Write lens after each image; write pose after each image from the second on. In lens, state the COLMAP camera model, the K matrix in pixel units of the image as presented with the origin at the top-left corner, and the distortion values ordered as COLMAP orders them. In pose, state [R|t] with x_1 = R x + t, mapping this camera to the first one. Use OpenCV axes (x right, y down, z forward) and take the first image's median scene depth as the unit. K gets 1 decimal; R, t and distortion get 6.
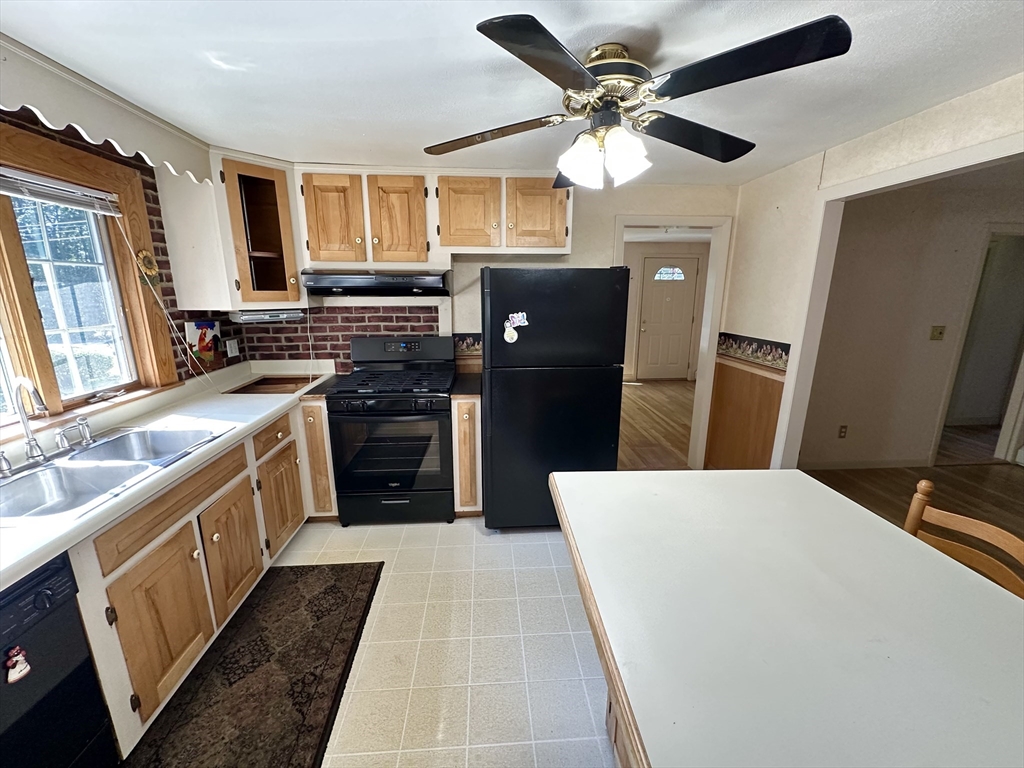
lens RADIAL K [[409.1, 0, 512.0], [0, 409.1, 384.0], [0, 0, 1]] dist [-0.000542, 0.000229]
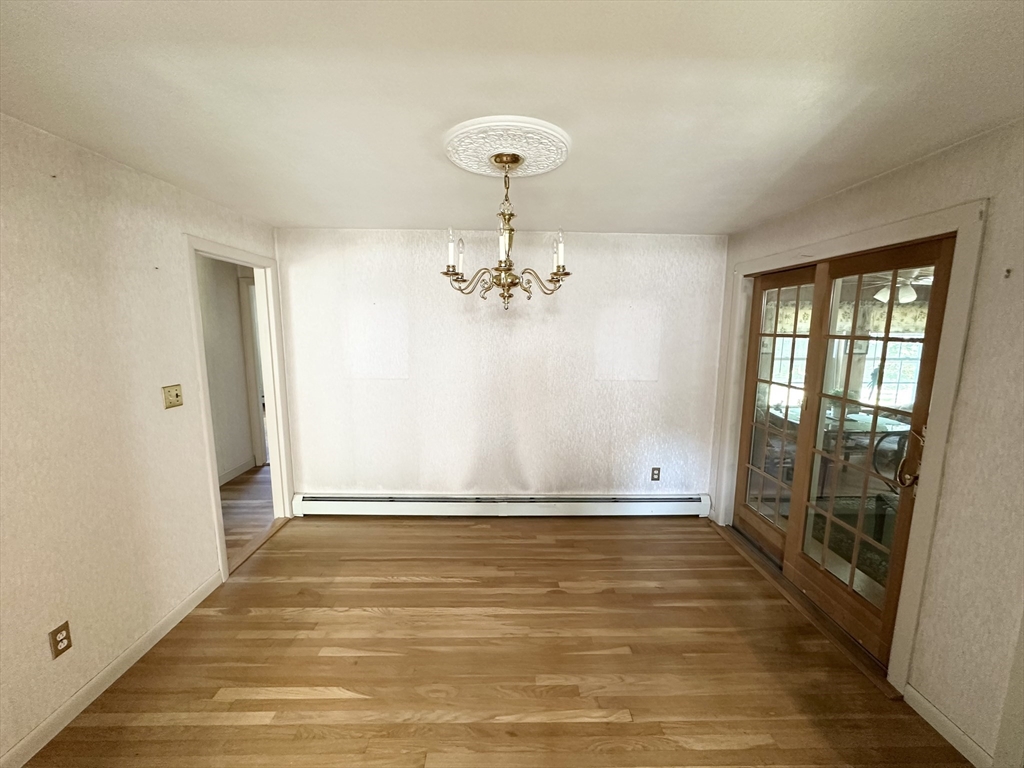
lens RADIAL K [[409.1, 0, 512.0], [0, 409.1, 384.0], [0, 0, 1]] dist [-0.000542, 0.000229]
pose [[0.052465, -0.146619, 0.987801, 0.693827], [0.219520, 0.966661, 0.131822, -0.172791], [-0.974196, 0.209926, 0.082901, 0.672931]]
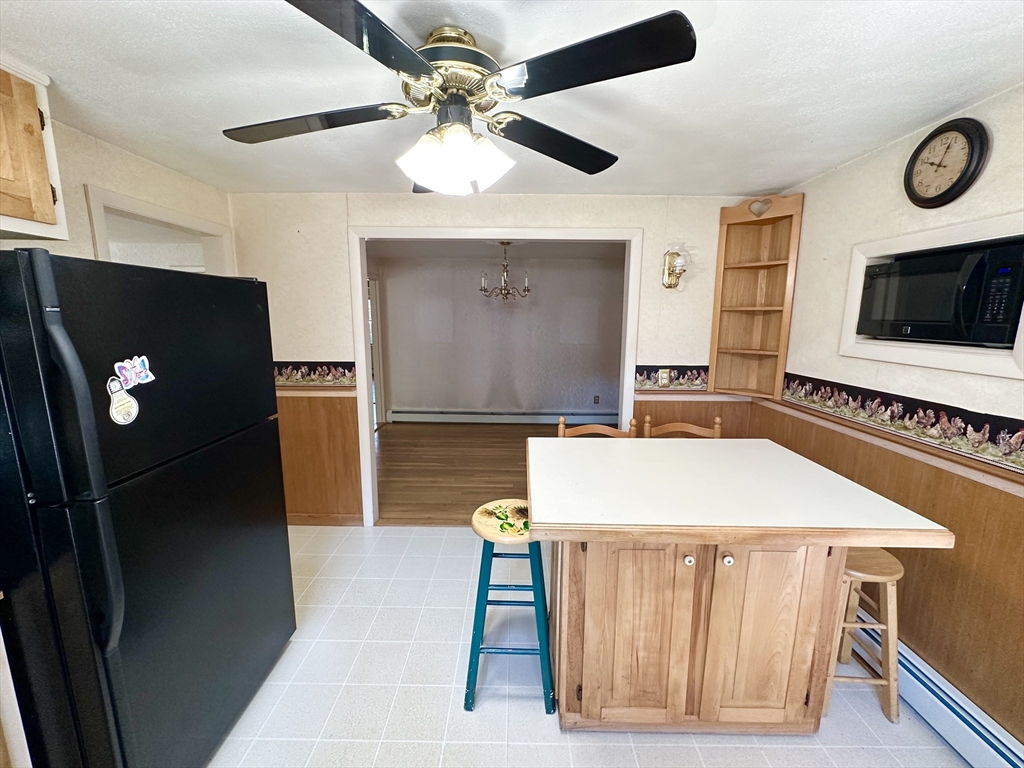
lens RADIAL K [[409.1, 0, 512.0], [0, 409.1, 384.0], [0, 0, 1]] dist [-0.000542, 0.000229]
pose [[0.078836, -0.167317, 0.982746, -0.434619], [0.221963, 0.964014, 0.146322, -0.122101], [-0.971863, 0.206598, 0.113137, 0.549941]]
